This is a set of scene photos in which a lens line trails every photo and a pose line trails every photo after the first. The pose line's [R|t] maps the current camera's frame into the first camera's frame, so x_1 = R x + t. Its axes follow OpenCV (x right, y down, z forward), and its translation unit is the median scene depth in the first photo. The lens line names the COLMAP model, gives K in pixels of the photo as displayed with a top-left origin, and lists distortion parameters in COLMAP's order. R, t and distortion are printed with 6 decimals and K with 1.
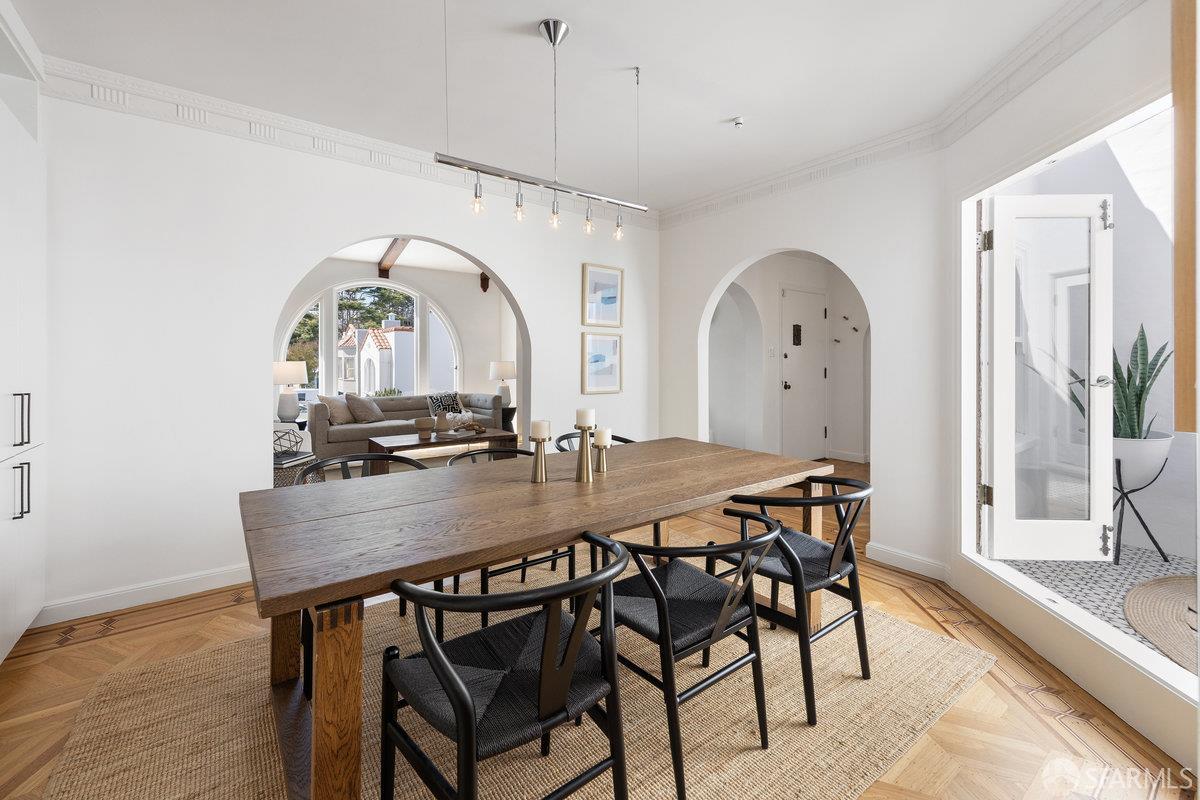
lens RADIAL K [[489.1, 0, 582.2], [0, 489.1, 363.7], [0, 0, 1]] dist [-0.000522, -0.000003]
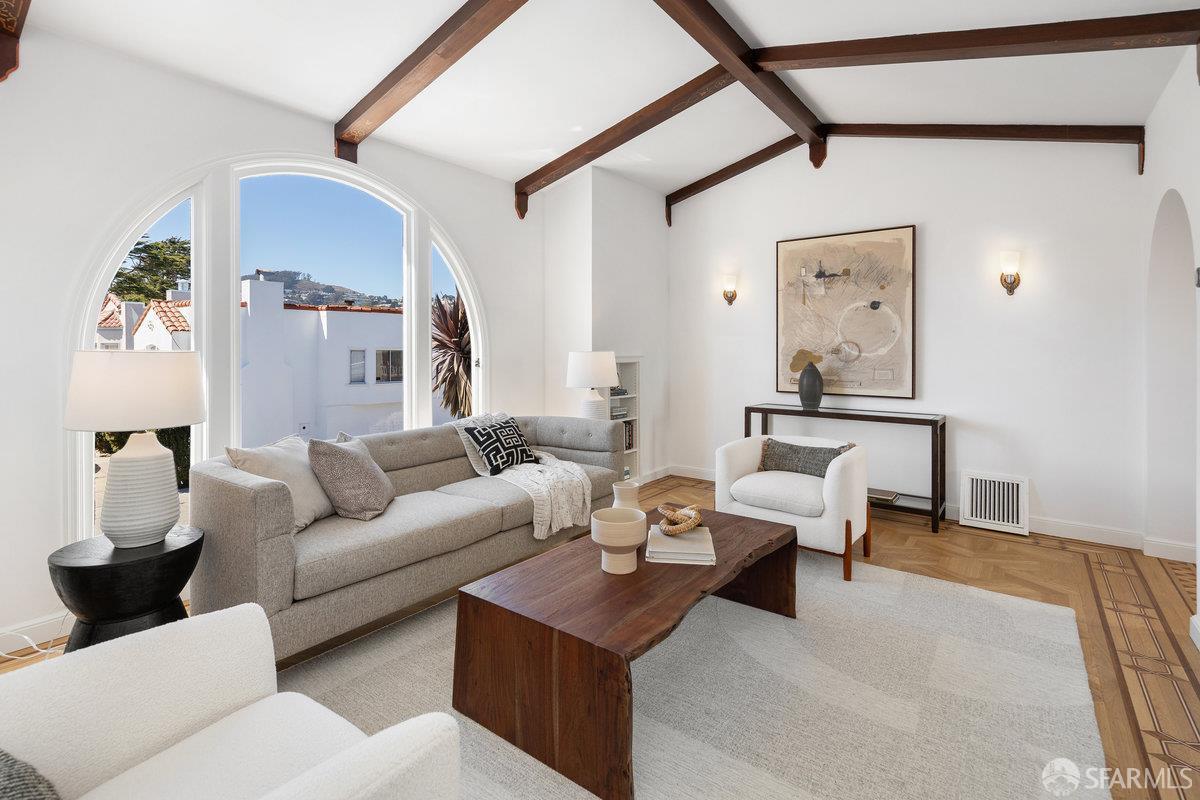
lens RADIAL K [[559.2, 0, 574.4], [0, 559.2, 355.8], [0, 0, 1]] dist [0.014243, 0.000184]
pose [[0.965495, -0.001373, 0.260419, -0.320383], [-0.000124, 0.999984, 0.005733, -0.003092], [-0.260423, -0.005567, 0.965479, 0.433203]]
